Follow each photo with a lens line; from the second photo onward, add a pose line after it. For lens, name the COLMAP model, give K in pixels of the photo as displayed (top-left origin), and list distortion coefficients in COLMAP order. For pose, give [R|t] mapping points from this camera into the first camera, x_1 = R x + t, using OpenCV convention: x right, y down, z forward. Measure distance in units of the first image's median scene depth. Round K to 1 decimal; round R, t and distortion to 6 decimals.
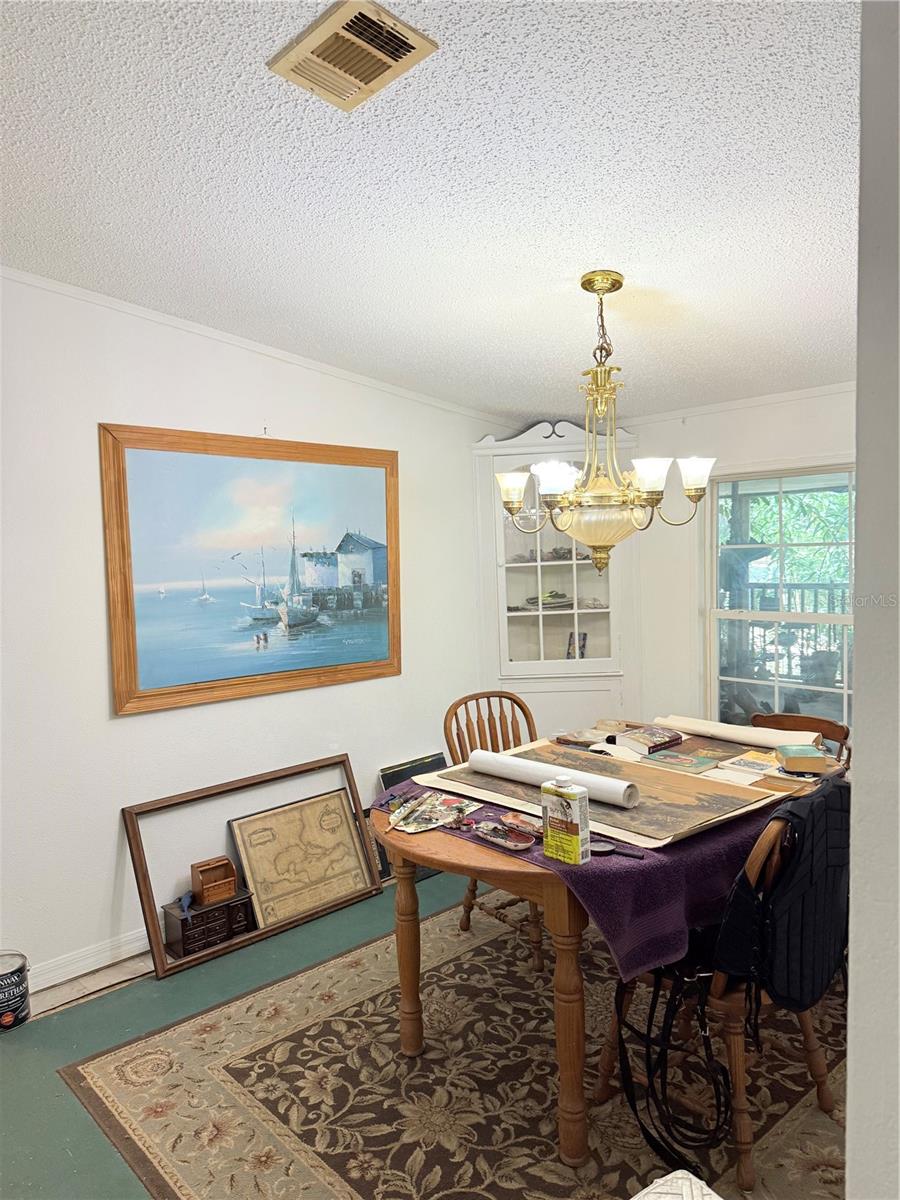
lens RADIAL K [[828.4, 0, 450.0], [0, 828.4, 600.0], [0, 0, 1]] dist [0.135113, -0.217320]
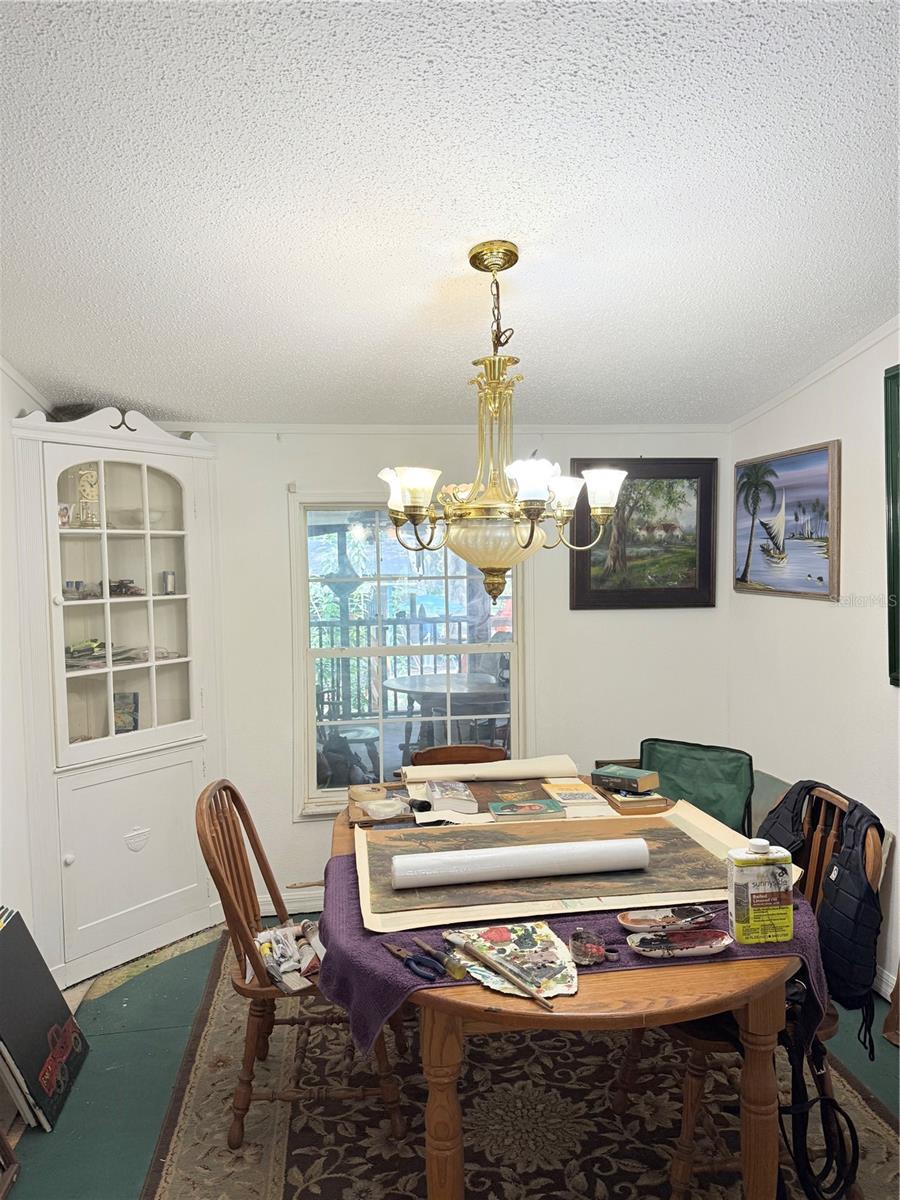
lens RADIAL K [[828.4, 0, 450.0], [0, 828.4, 600.0], [0, 0, 1]] dist [0.135113, -0.217320]
pose [[0.563387, -0.008162, 0.826153, -0.528268], [0.055498, 0.998066, -0.027987, -0.012707], [-0.824327, 0.061617, 0.562751, 0.565010]]
